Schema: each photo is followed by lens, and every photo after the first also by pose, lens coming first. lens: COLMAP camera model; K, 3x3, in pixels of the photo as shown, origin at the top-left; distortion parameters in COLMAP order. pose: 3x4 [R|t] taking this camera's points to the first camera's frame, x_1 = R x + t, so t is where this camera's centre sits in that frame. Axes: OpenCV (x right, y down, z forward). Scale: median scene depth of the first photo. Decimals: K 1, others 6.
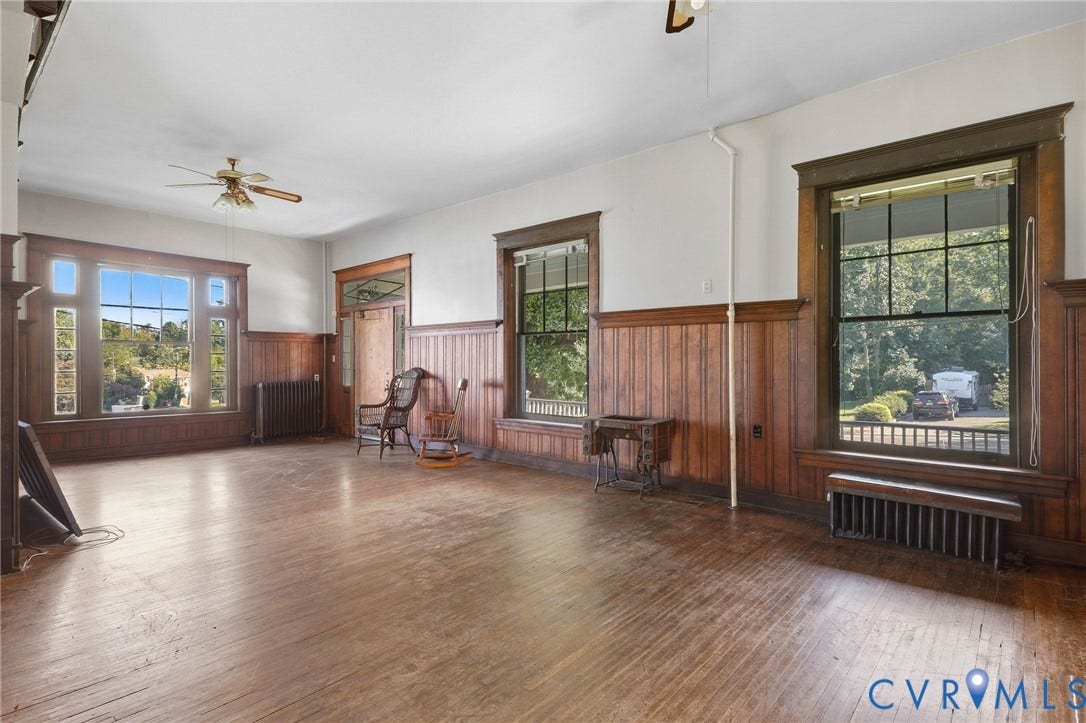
lens RADIAL K [[518.2, 0, 545.2], [0, 518.2, 362.3], [0, 0, 1]] dist [0.002692, -0.000986]
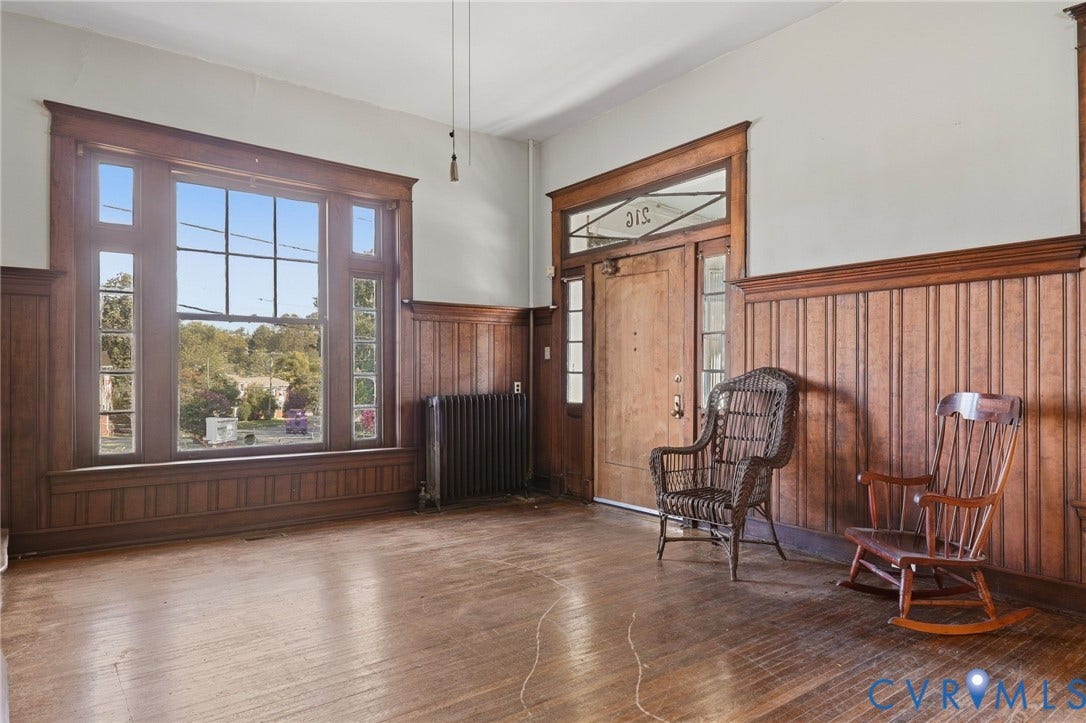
lens RADIAL K [[653.7, 0, 538.8], [0, 653.7, 369.2], [0, 0, 1]] dist [0.014872, -0.002090]
pose [[0.974059, 0.002637, -0.226281, -0.287983], [-0.003089, 0.999994, -0.001643, 0.011886], [0.226275, 0.002299, 0.974061, 0.359946]]
